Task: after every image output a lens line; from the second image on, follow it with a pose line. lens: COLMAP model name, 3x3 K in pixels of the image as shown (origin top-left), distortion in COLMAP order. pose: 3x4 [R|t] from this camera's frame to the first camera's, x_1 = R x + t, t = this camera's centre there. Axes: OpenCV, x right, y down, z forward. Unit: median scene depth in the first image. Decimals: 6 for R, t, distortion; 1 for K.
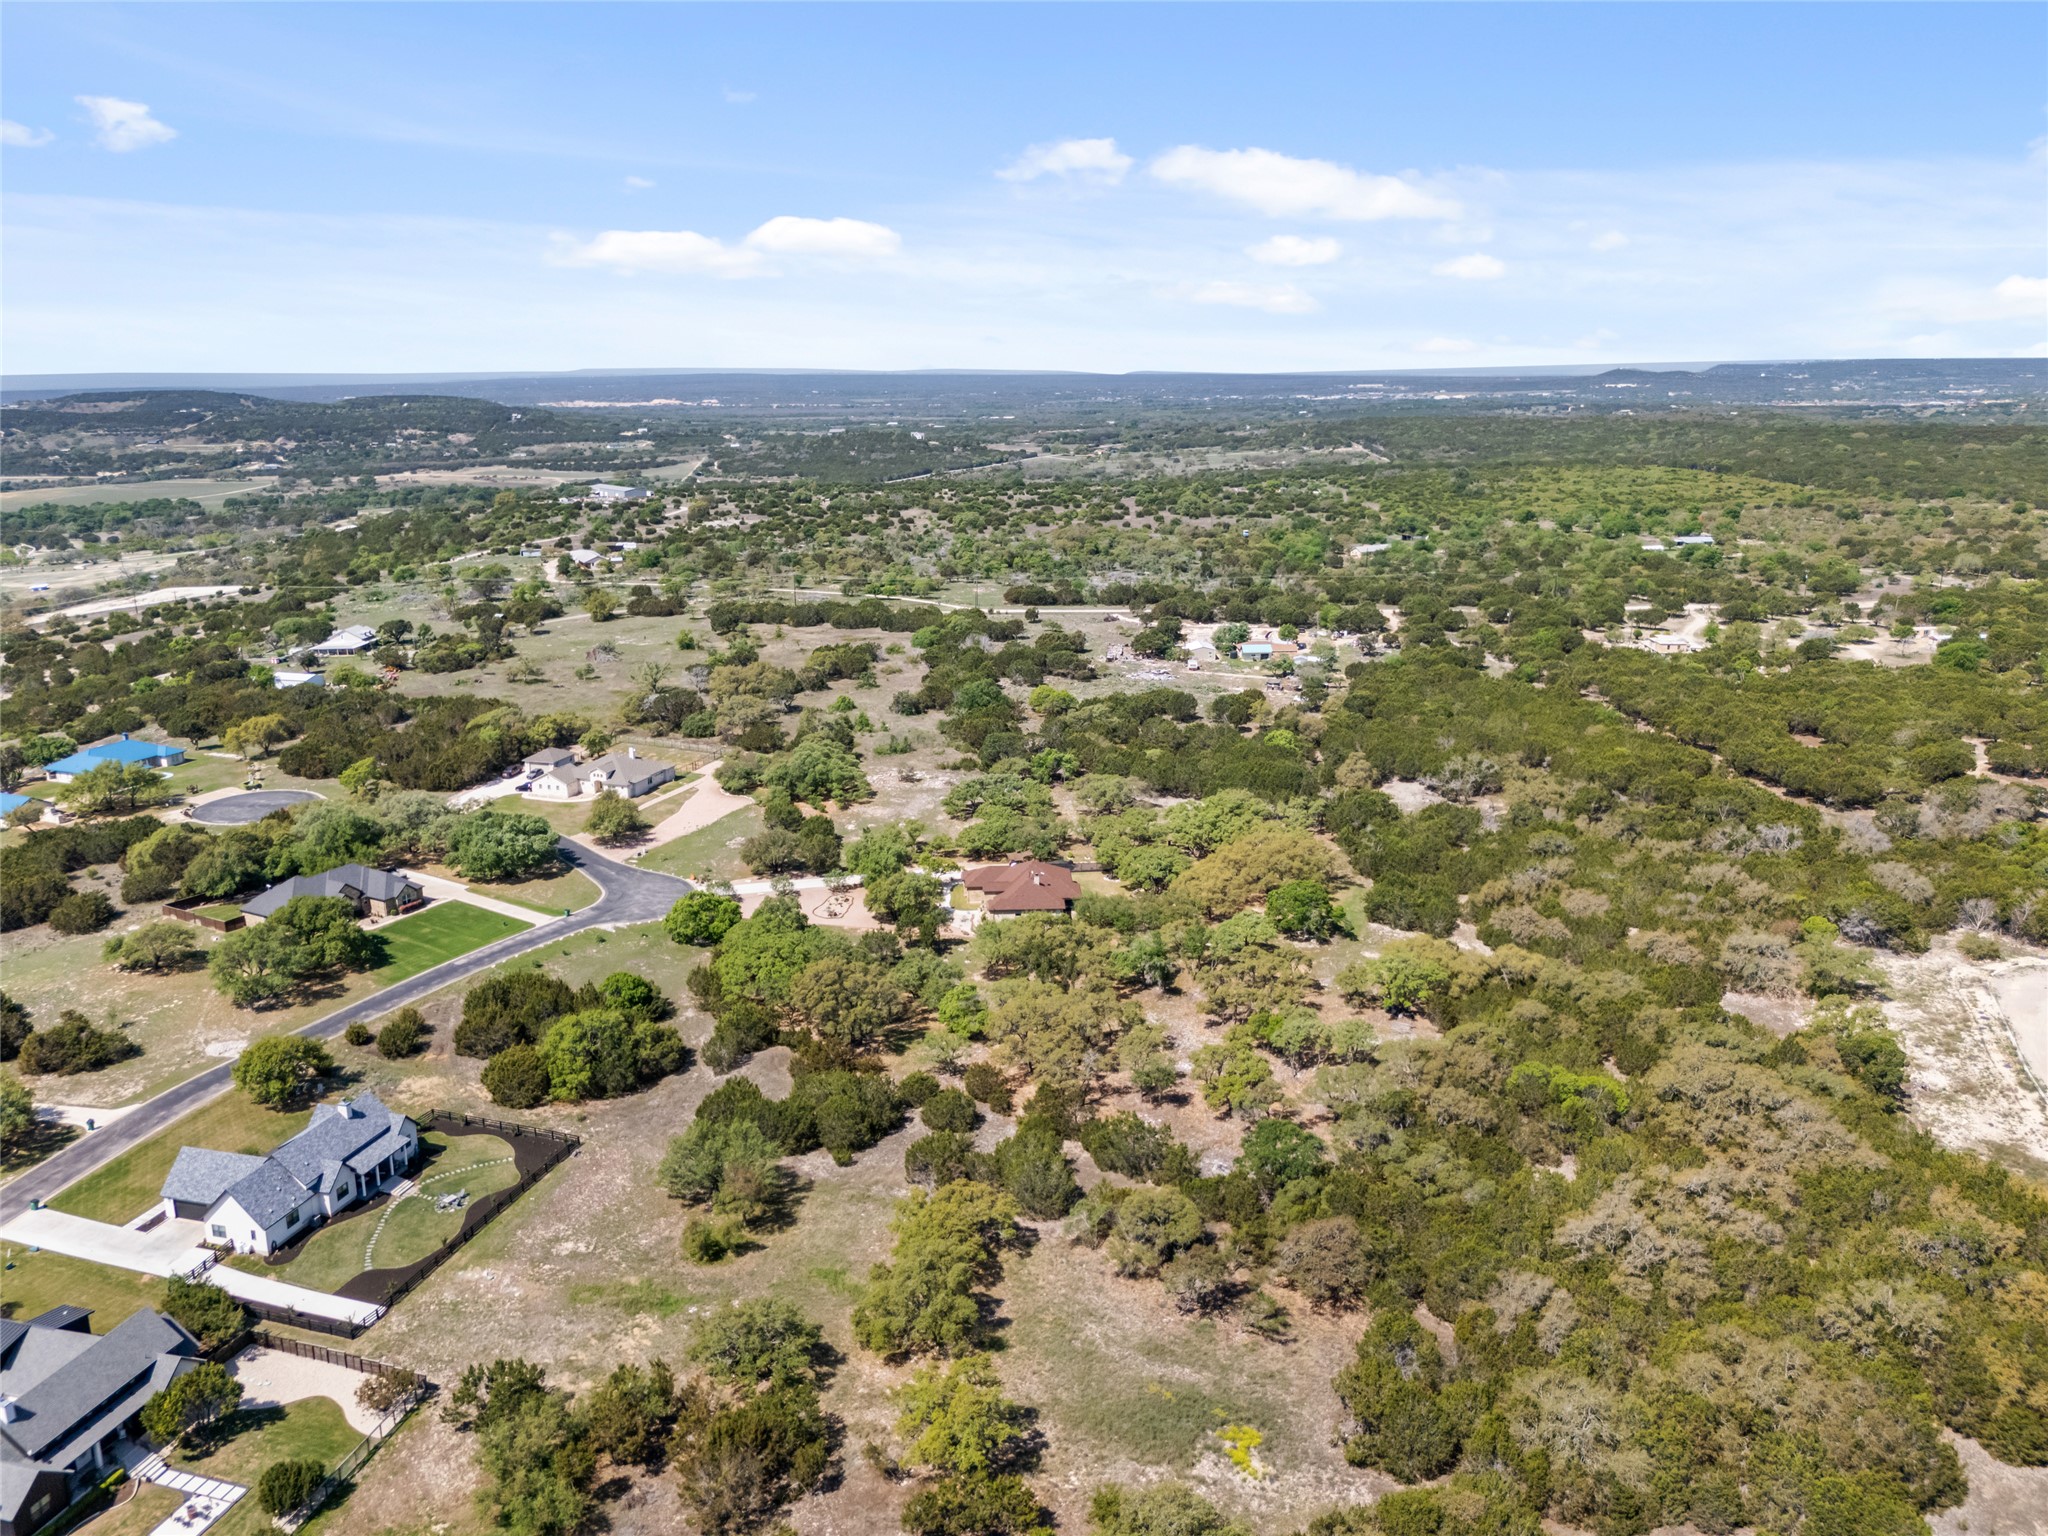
lens RADIAL K [[1498.8, 0, 1026.5], [0, 1498.8, 814.2], [0, 0, 1]] dist [0.085445, -0.089648]
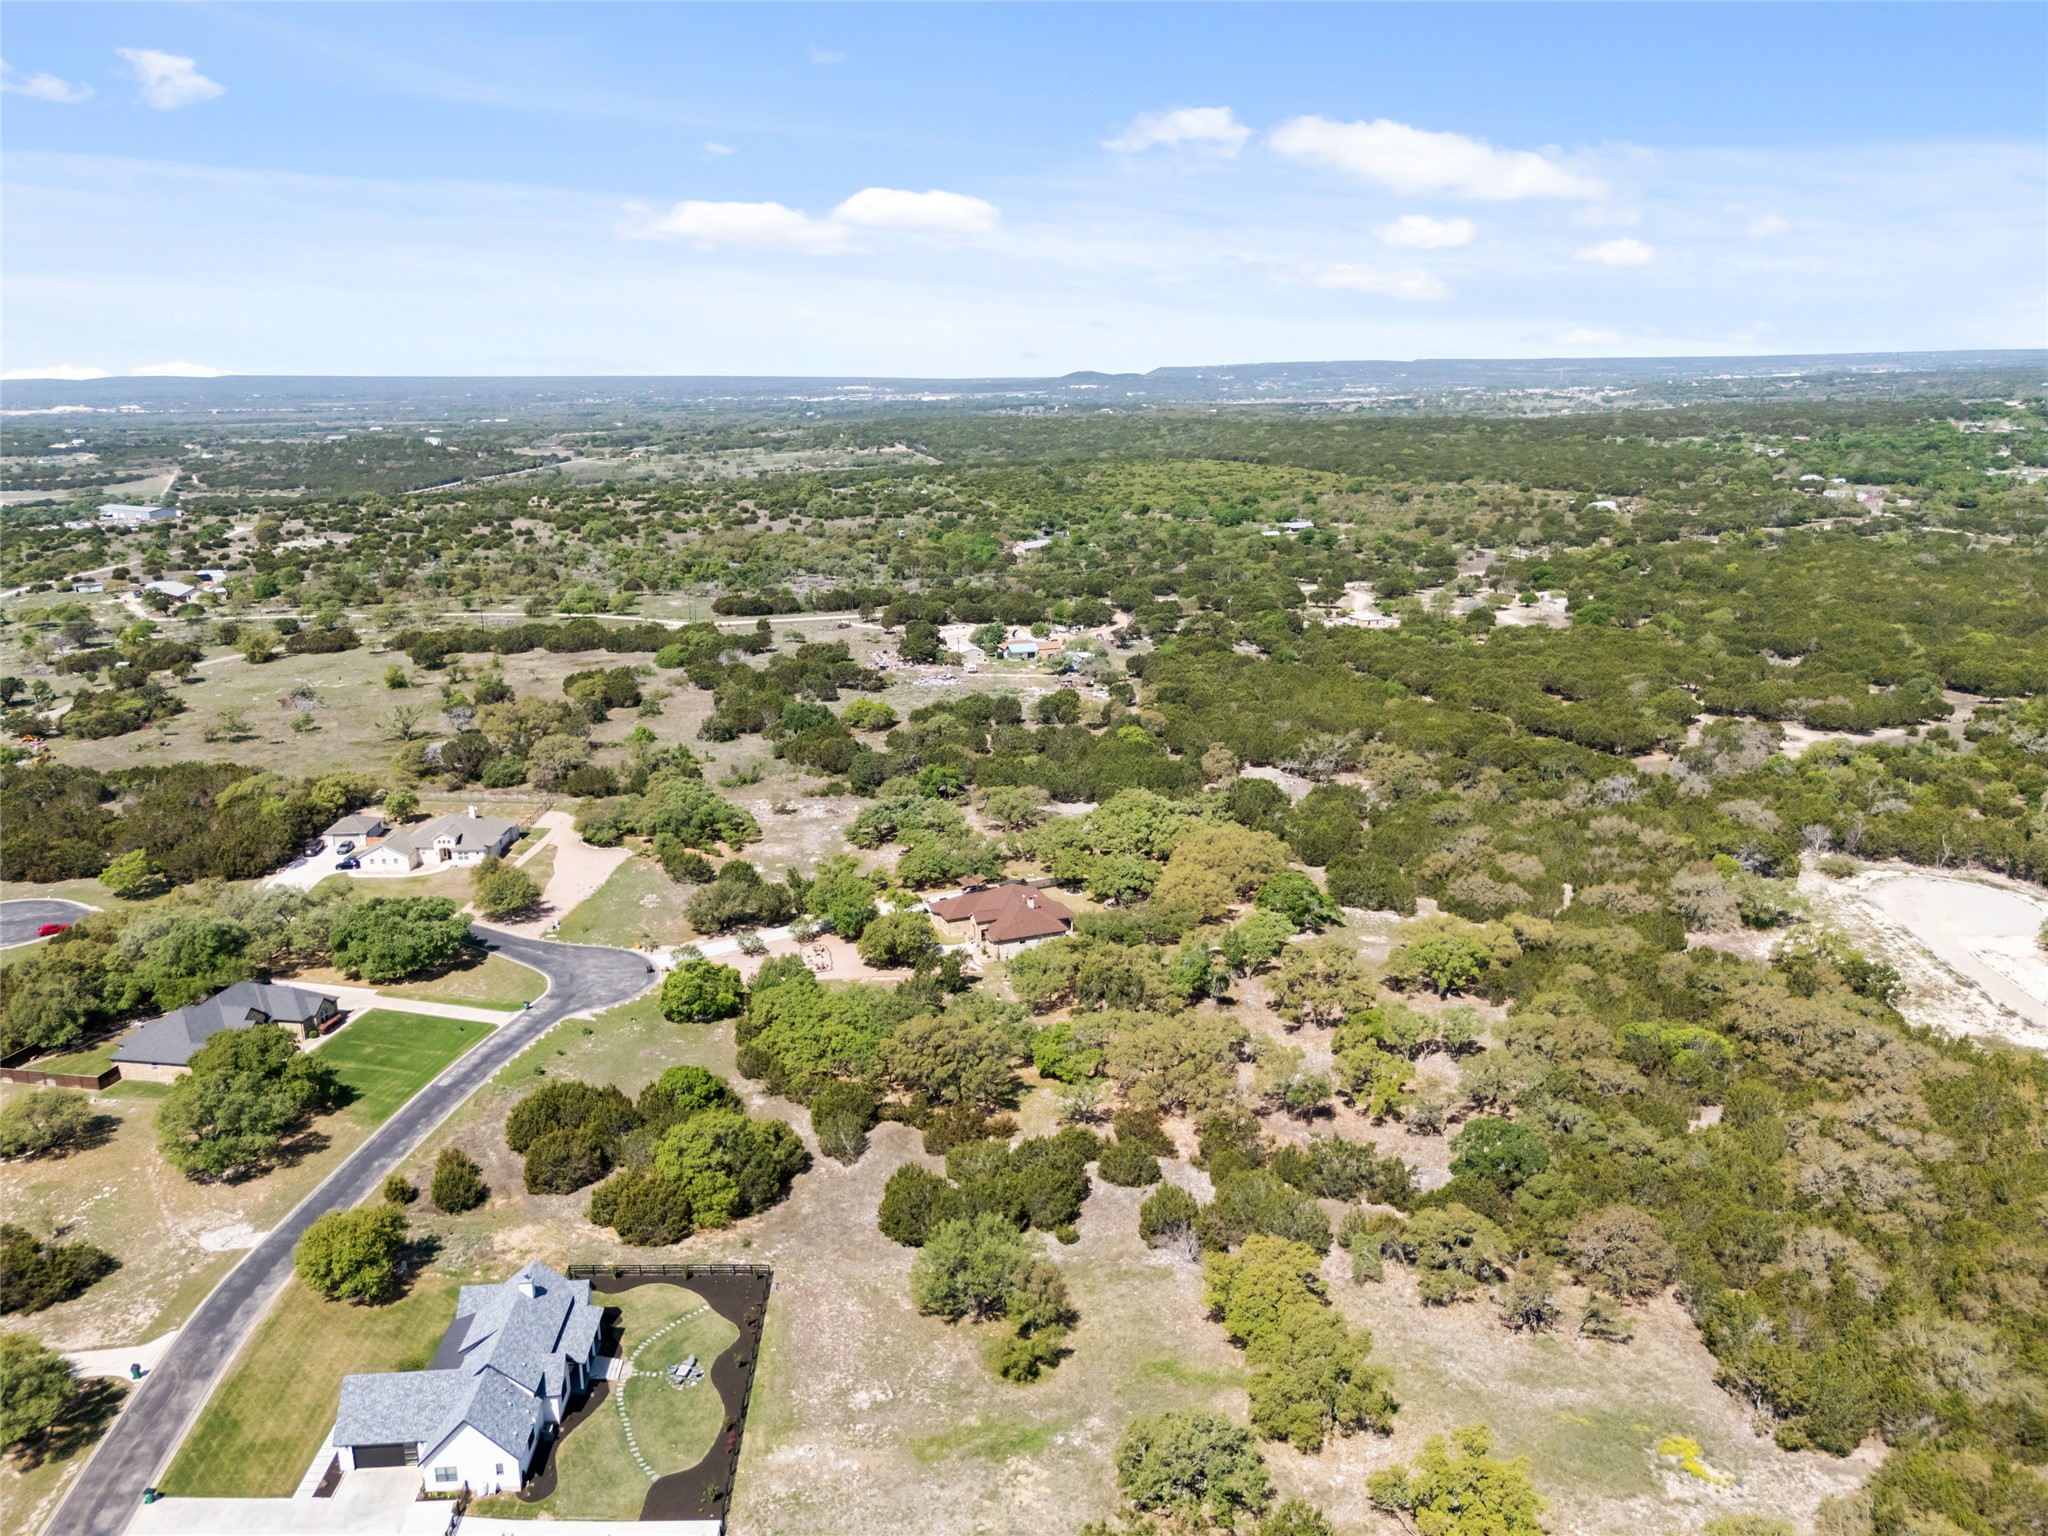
lens RADIAL K [[1466.0, 0, 1021.2], [0, 1466.0, 851.0], [0, 0, 1]] dist [0.075609, -0.071746]
pose [[0.948180, -0.105193, 0.299816, -0.268502], [0.096888, 0.994388, 0.042479, -0.029123], [-0.302602, -0.011229, 0.953051, 0.112870]]
